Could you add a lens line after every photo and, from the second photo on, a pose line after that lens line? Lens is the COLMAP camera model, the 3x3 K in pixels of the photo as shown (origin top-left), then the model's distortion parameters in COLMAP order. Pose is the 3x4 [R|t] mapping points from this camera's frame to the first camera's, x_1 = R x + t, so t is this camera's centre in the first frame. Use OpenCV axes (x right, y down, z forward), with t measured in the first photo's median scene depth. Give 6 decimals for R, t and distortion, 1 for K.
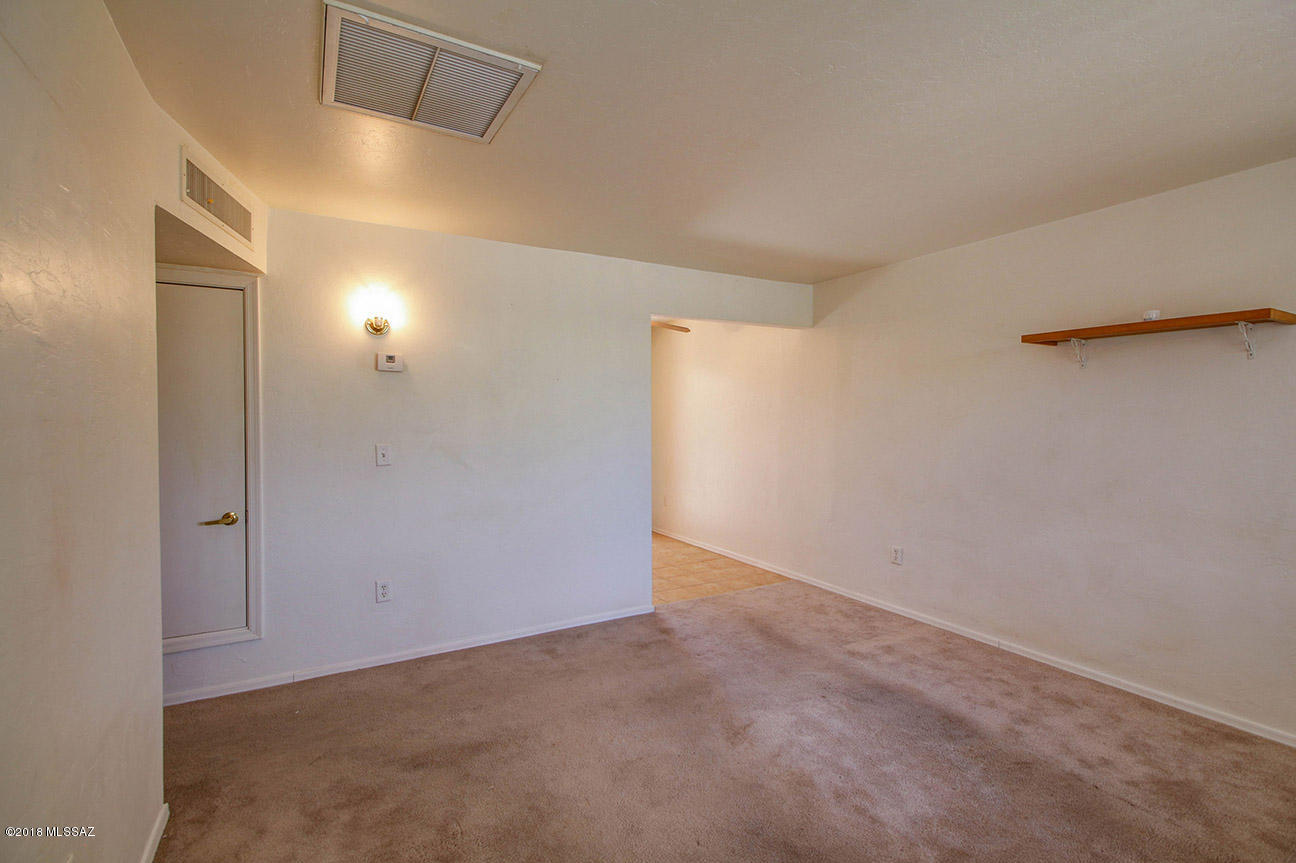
lens RADIAL K [[595.2, 0, 646.5], [0, 595.2, 426.2], [0, 0, 1]] dist [0.027688, -0.013969]
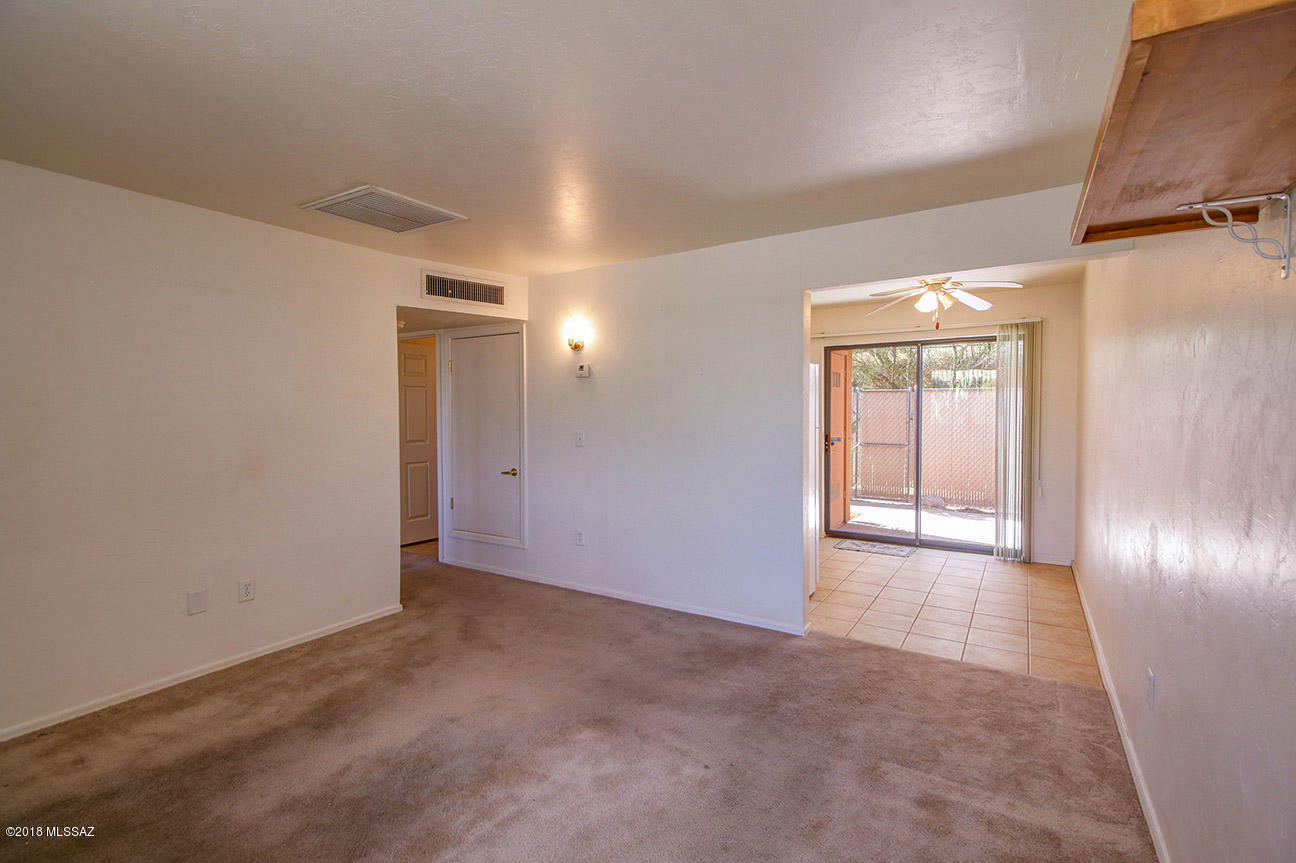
lens RADIAL K [[595.2, 0, 646.5], [0, 595.2, 426.2], [0, 0, 1]] dist [0.027688, -0.013969]
pose [[0.469284, 0.025964, -0.882666, 0.835727], [-0.009199, 0.999657, 0.024515, -0.014916], [0.883000, -0.003385, 0.469362, 0.495401]]
